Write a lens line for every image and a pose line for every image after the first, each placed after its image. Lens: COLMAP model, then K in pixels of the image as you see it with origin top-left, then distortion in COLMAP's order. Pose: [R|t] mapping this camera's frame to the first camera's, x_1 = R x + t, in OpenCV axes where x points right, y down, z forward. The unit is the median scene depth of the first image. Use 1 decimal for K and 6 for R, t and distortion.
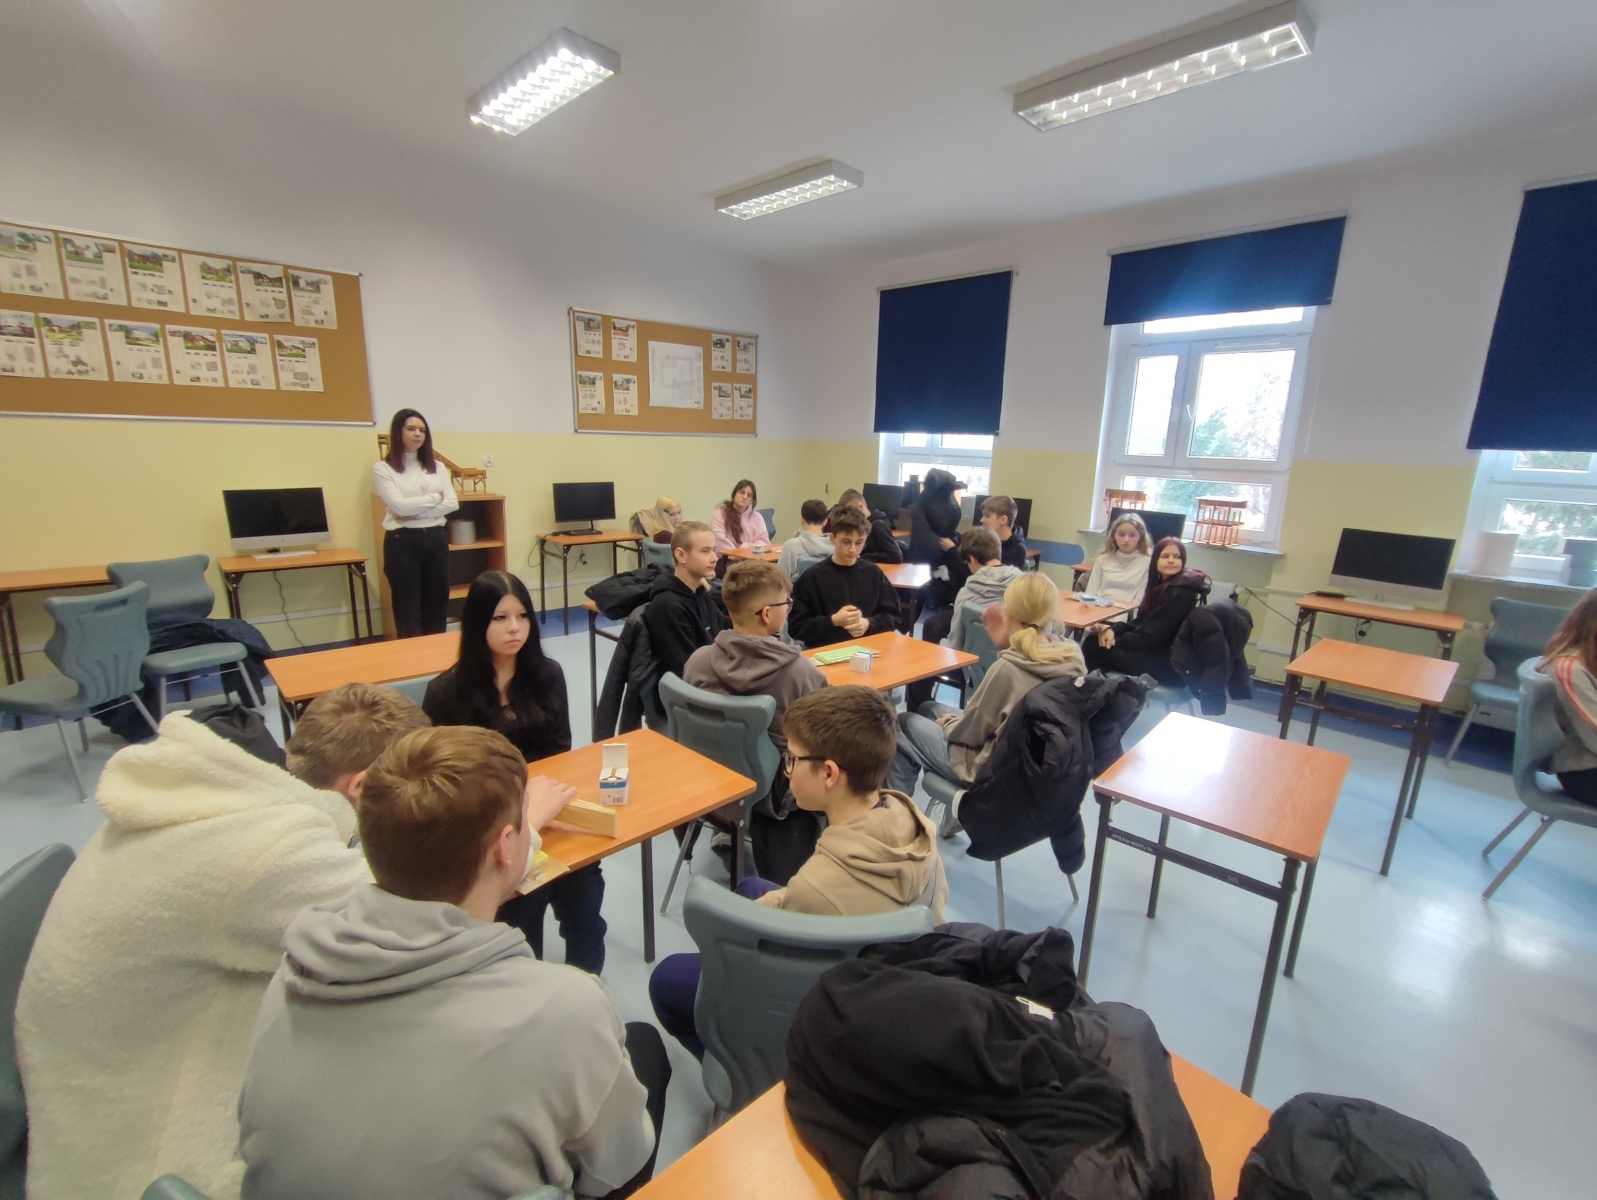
lens RADIAL K [[740.7, 0, 798.5], [0, 740.7, 600.0], [0, 0, 1]] dist [0.008964, 0.000543]
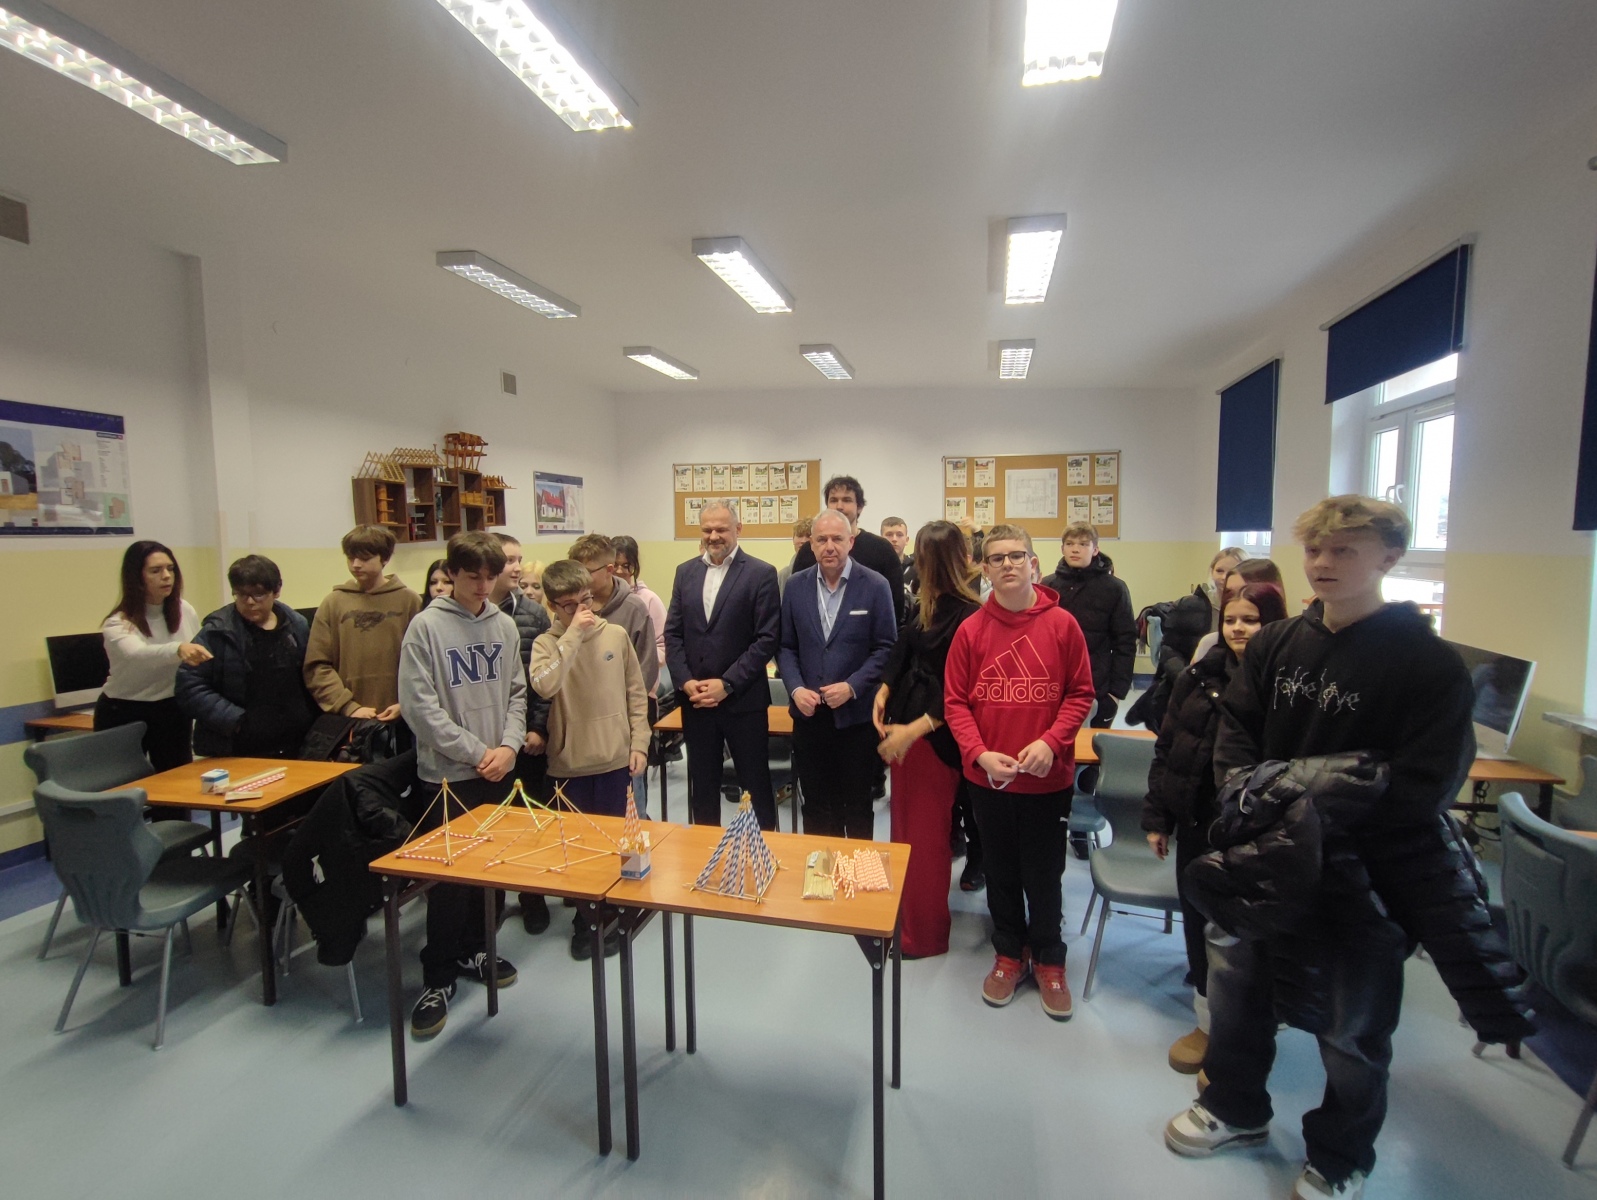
lens RADIAL K [[740.7, 0, 798.5], [0, 740.7, 600.0], [0, 0, 1]] dist [0.008964, 0.000543]
pose [[0.528583, 0.038678, -0.848000, 0.751161], [-0.165224, 0.984544, -0.058083, 0.015215], [0.832647, 0.170811, 0.526804, 0.041271]]
